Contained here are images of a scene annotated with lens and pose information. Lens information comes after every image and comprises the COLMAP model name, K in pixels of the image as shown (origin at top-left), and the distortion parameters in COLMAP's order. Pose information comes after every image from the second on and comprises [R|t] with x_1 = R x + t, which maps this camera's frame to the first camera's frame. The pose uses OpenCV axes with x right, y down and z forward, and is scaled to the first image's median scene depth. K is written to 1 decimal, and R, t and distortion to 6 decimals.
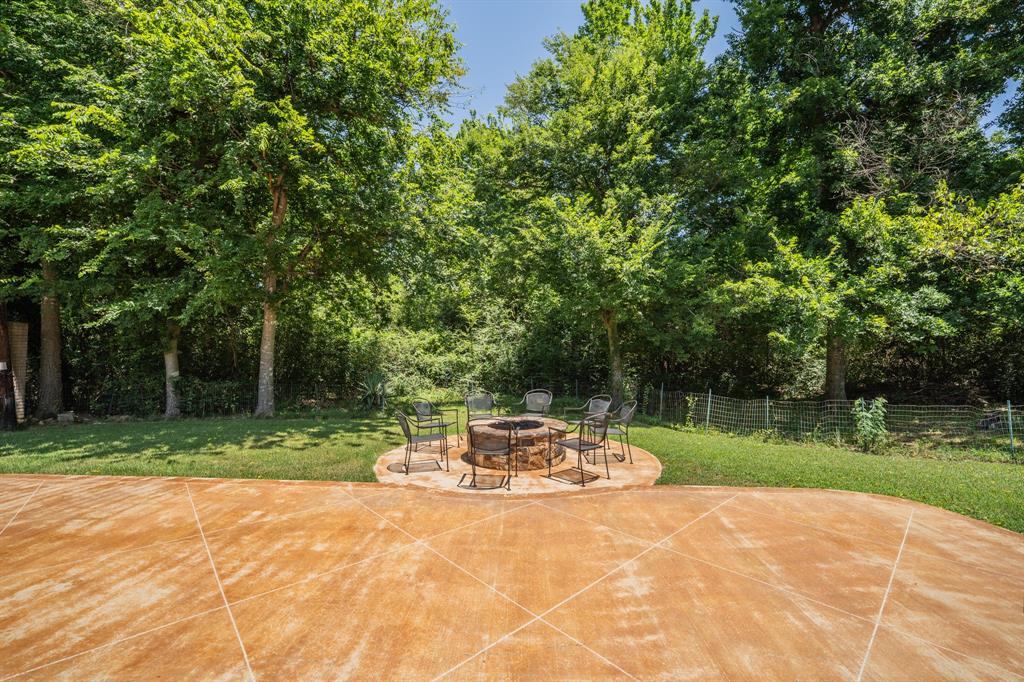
lens RADIAL K [[421.5, 0, 511.0], [0, 421.5, 342.4], [0, 0, 1]] dist [-0.027144, 0.001757]
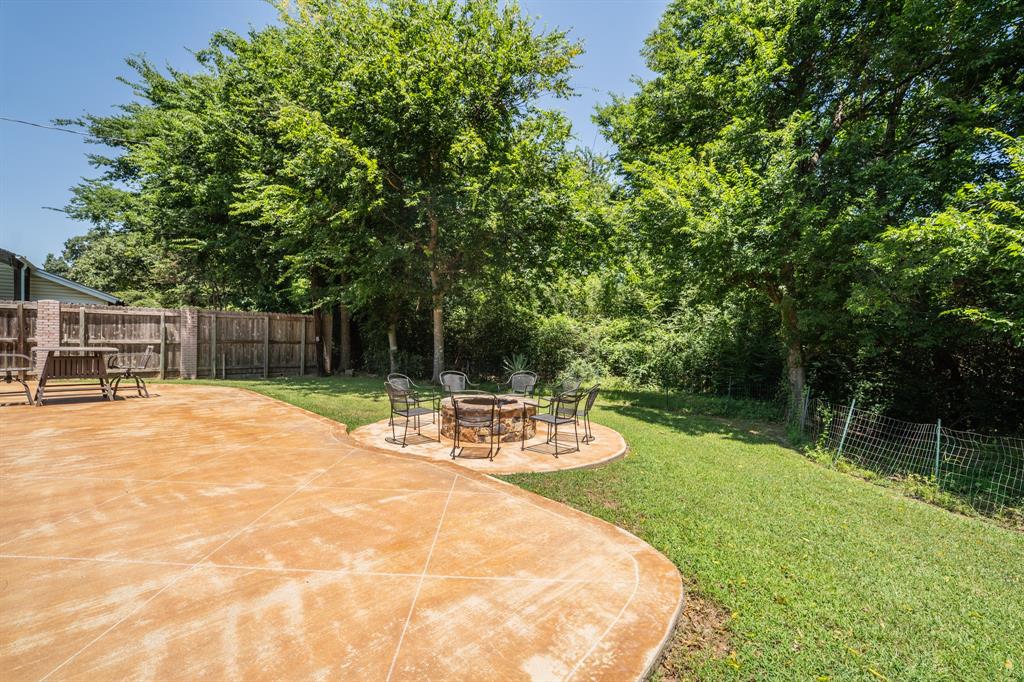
lens RADIAL K [[421.5, 0, 509.9], [0, 421.5, 341.9], [0, 0, 1]] dist [-0.027144, 0.001757]
pose [[0.758263, 0.025089, -0.651465, 0.452556], [-0.016710, 0.999679, 0.019050, 0.019923], [0.651734, -0.003559, 0.758439, 0.152618]]
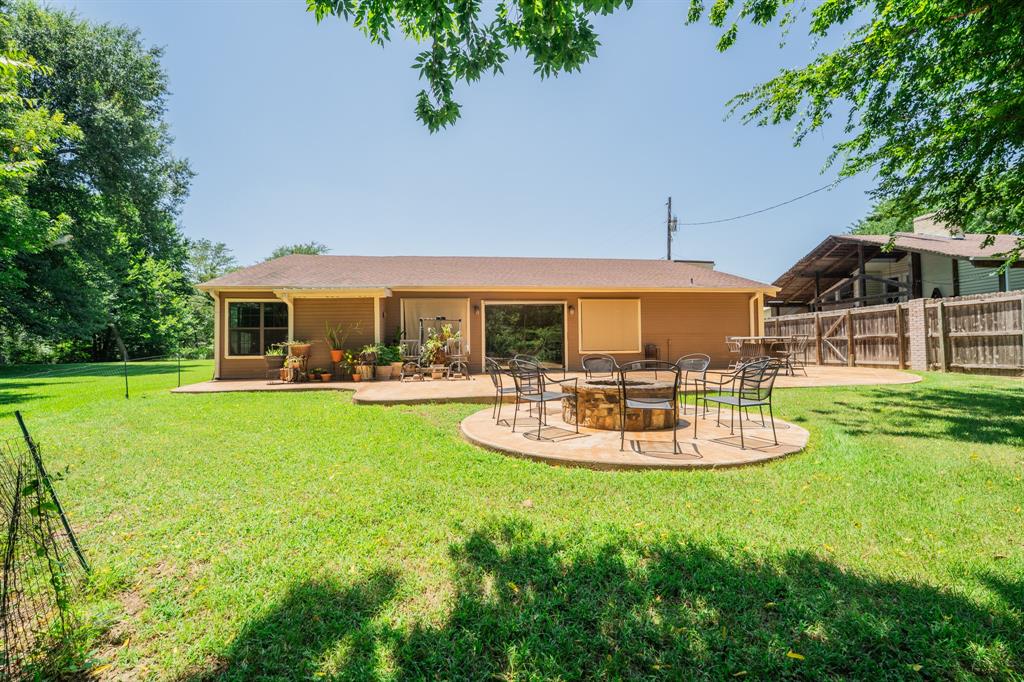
lens RADIAL K [[421.5, 0, 501.5], [0, 421.5, 345.2], [0, 0, 1]] dist [-0.027144, 0.001757]
pose [[-0.982279, 0.021087, -0.186234, 0.256635], [0.025238, 0.999482, -0.019949, 0.078378], [0.185717, -0.024296, -0.982303, 1.103944]]
